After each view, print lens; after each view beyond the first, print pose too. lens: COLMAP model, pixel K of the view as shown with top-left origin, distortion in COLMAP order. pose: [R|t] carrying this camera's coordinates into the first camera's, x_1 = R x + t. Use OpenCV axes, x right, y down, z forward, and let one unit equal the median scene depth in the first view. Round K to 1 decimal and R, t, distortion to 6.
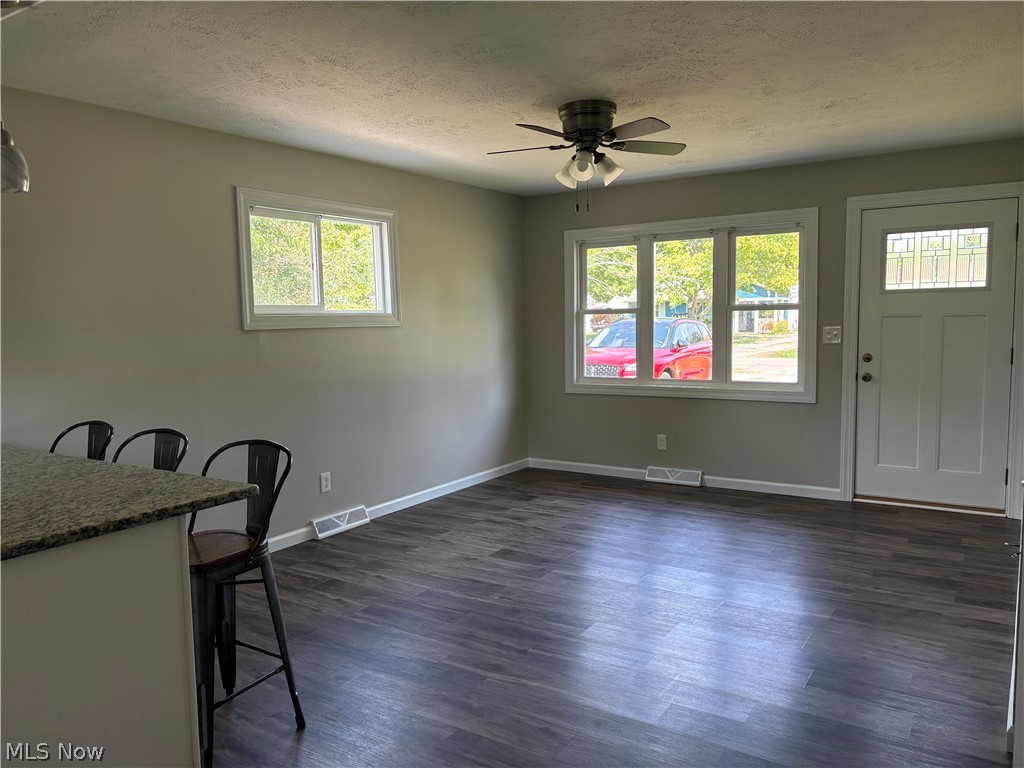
lens RADIAL K [[772.4, 0, 532.6], [0, 772.4, 386.8], [0, 0, 1]] dist [0.035625, -0.041658]
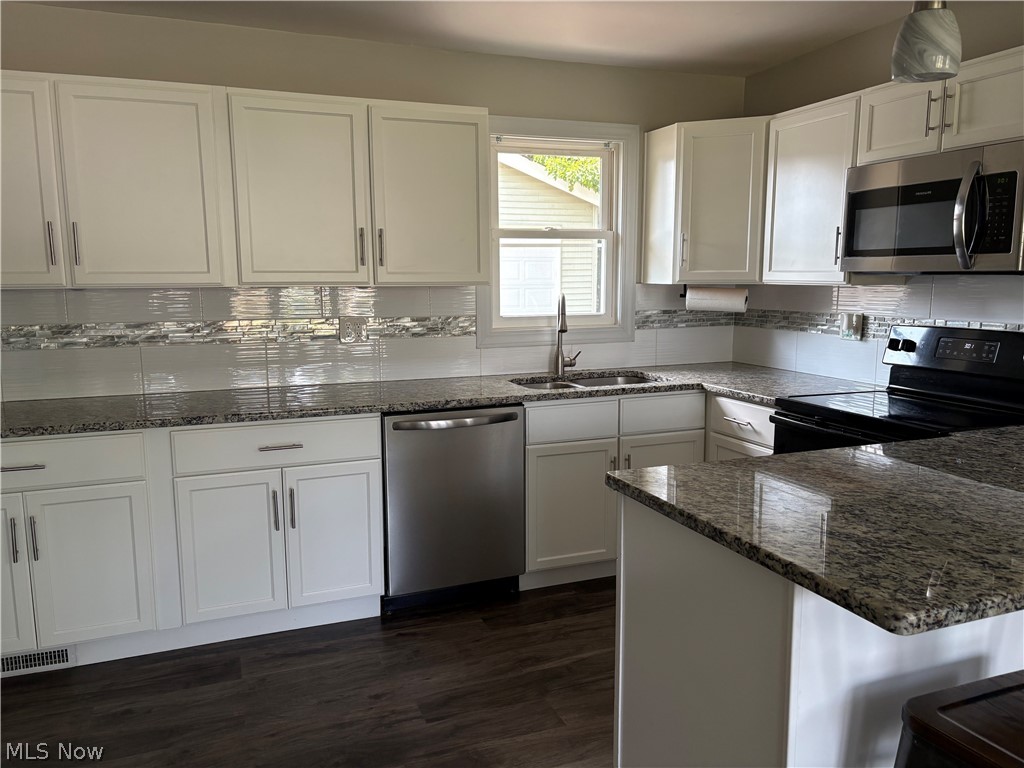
lens RADIAL K [[772.4, 0, 507.1], [0, 772.4, 385.8], [0, 0, 1]] dist [0.035625, -0.041658]
pose [[-0.602736, 0.130929, -0.787125, 0.126708], [-0.060967, 0.976007, 0.209032, -0.081872], [0.795608, 0.173980, -0.580292, 0.935299]]
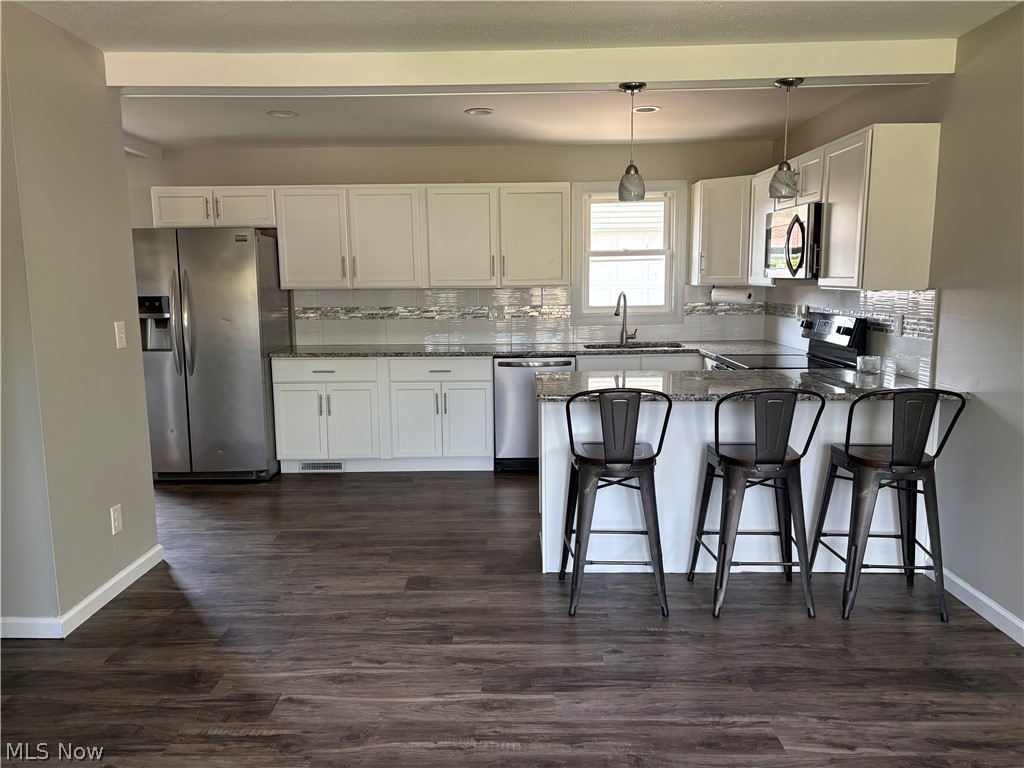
lens RADIAL K [[772.4, 0, 510.1], [0, 772.4, 389.8], [0, 0, 1]] dist [0.035625, -0.041658]
pose [[-0.857190, 0.099803, -0.505237, 0.377387], [-0.023638, 0.972384, 0.232187, -0.194375], [0.514457, 0.210971, -0.831159, 1.928113]]
